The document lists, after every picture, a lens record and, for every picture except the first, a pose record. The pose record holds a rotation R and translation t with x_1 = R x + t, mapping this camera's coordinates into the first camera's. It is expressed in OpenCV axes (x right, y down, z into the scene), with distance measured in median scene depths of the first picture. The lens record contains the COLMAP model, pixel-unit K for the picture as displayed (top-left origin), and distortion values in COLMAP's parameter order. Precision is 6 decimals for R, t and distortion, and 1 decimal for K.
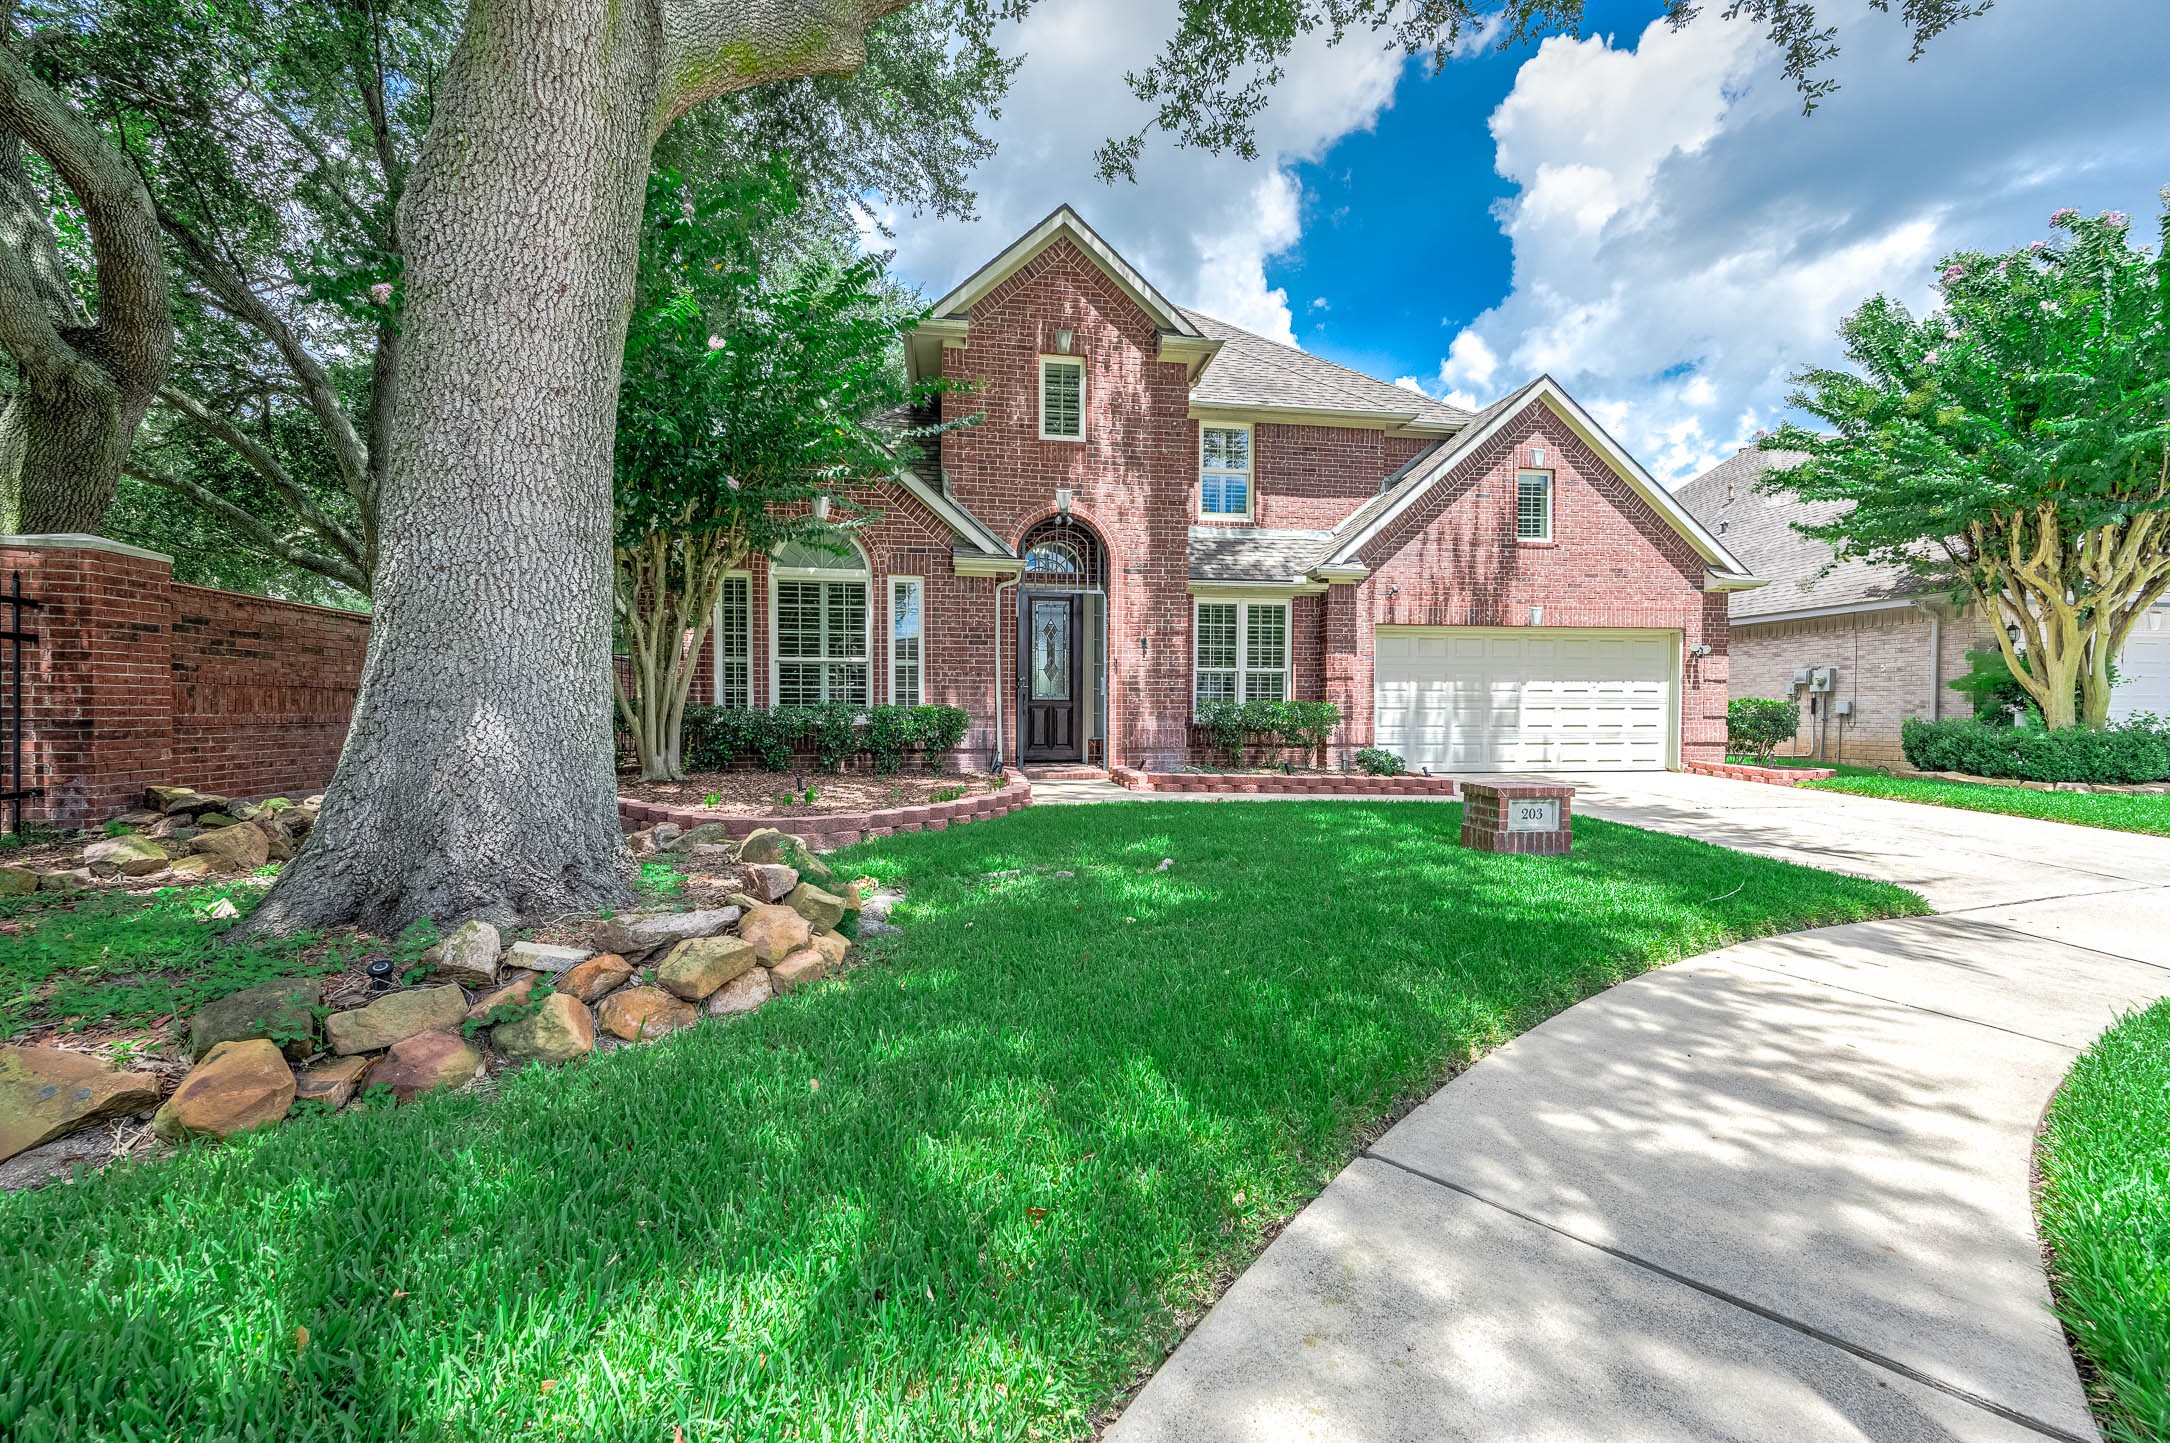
lens RADIAL K [[848.4, 0, 1083.4], [0, 848.4, 720.5], [0, 0, 1]] dist [0.014023, 0.000334]
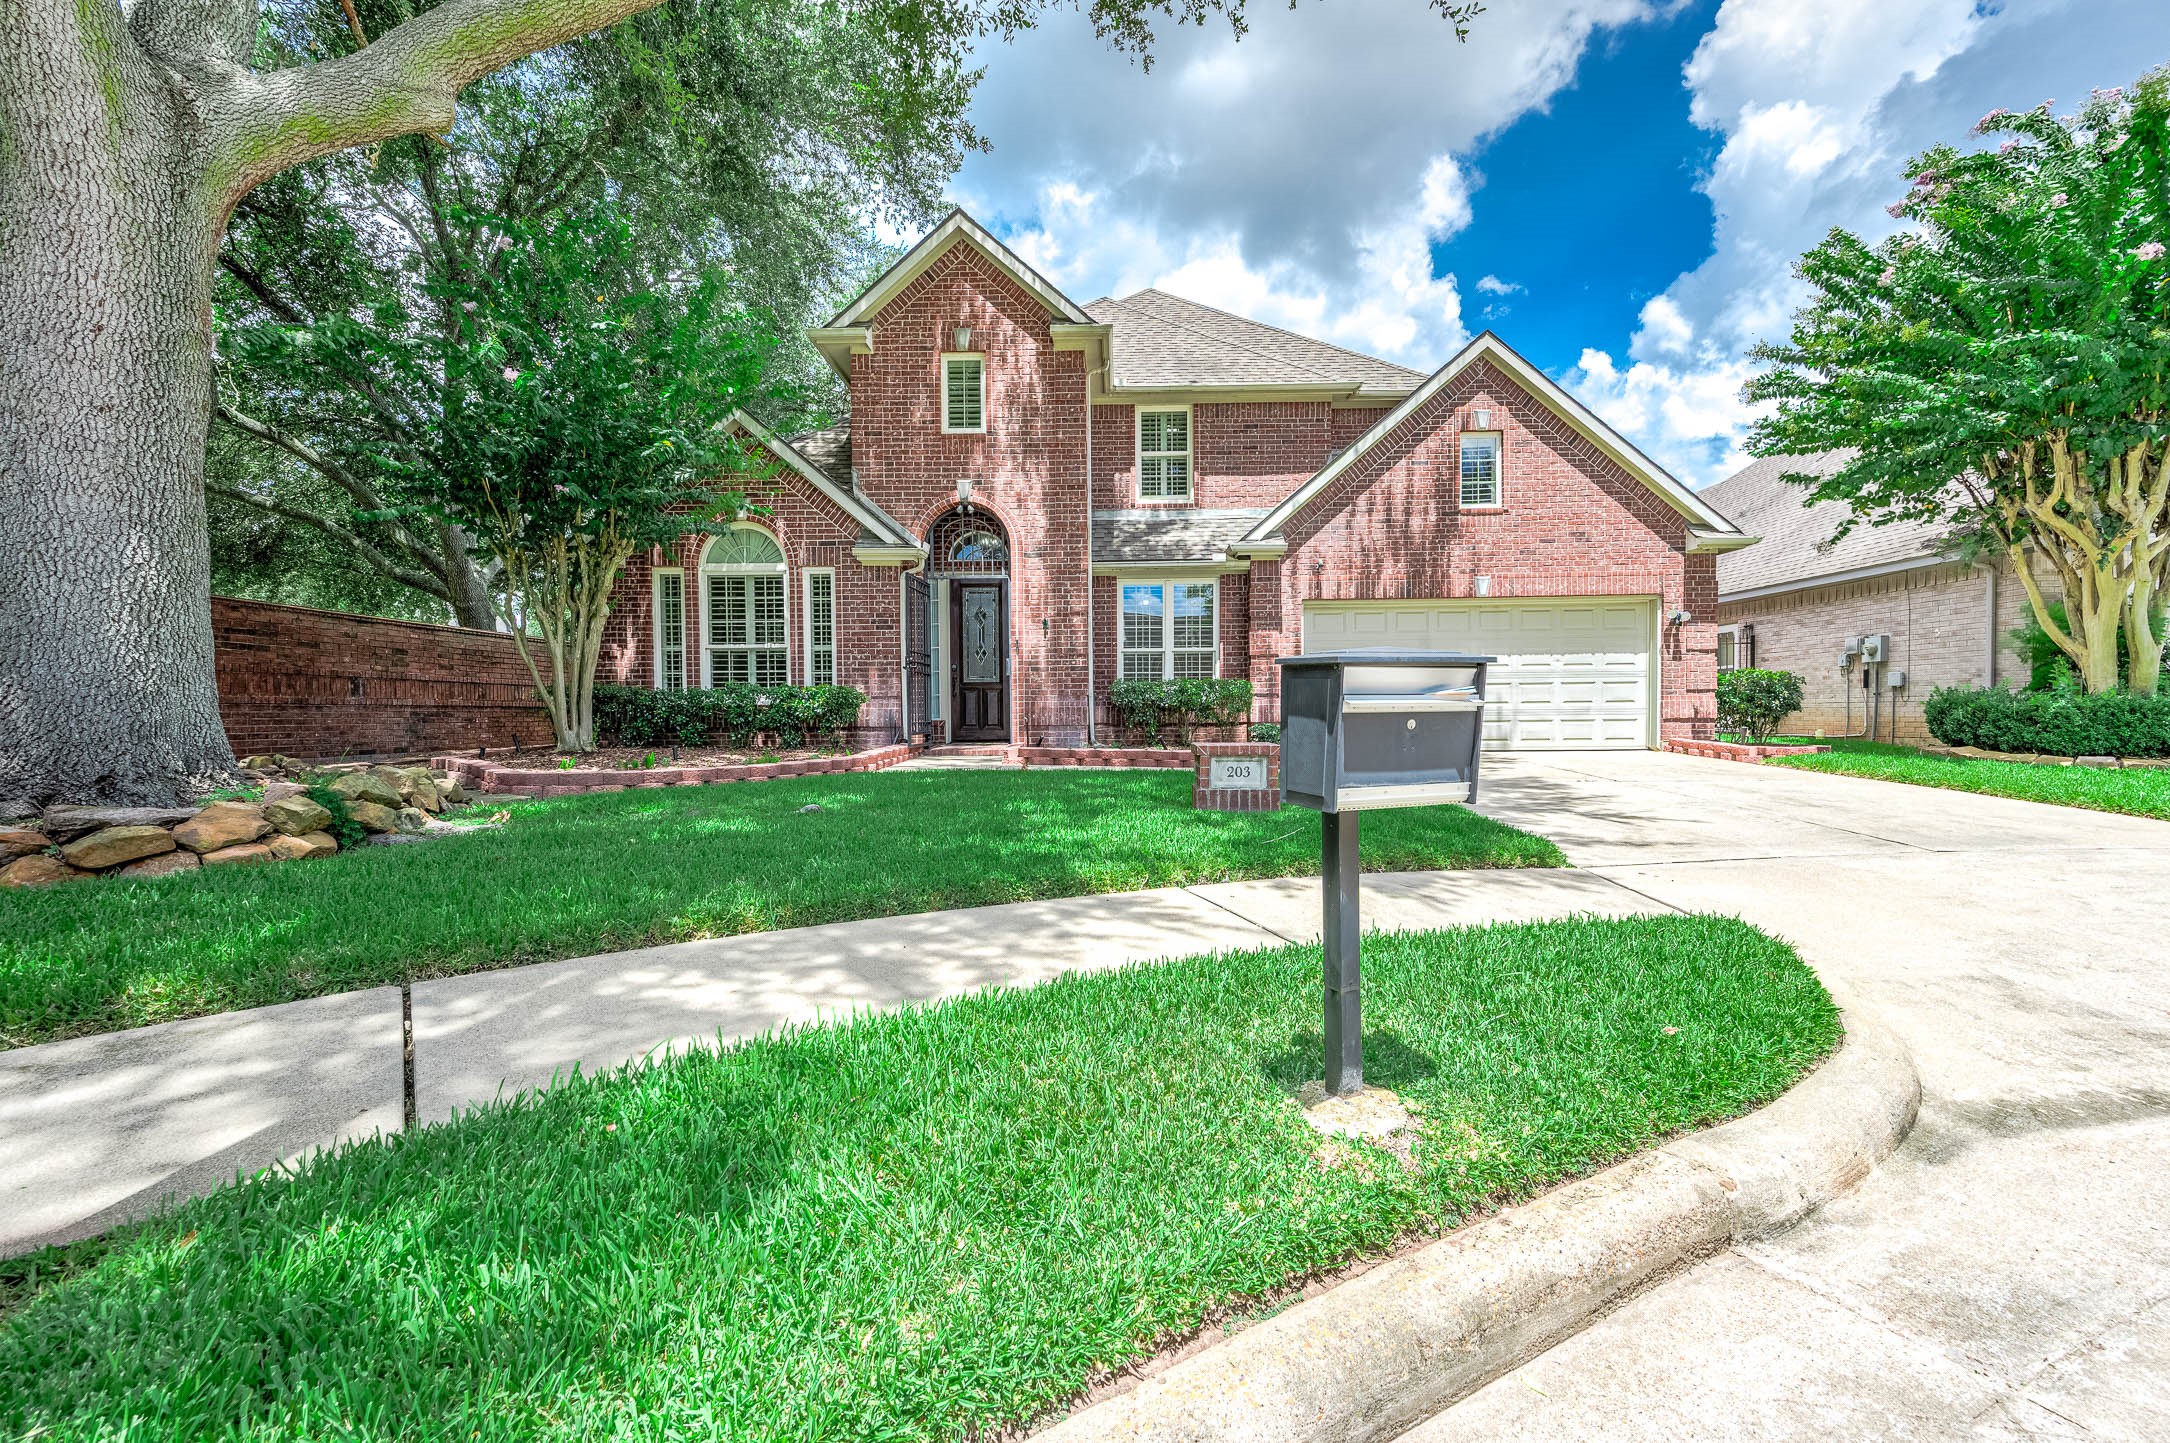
lens RADIAL K [[848.4, 0, 1099.9], [0, 848.4, 722.2], [0, 0, 1]] dist [0.014023, 0.000334]
pose [[0.985233, -0.008616, -0.171000, 0.317065], [0.008780, 0.999961, 0.000206, 0.029113], [0.170992, -0.001704, 0.985271, -0.008051]]
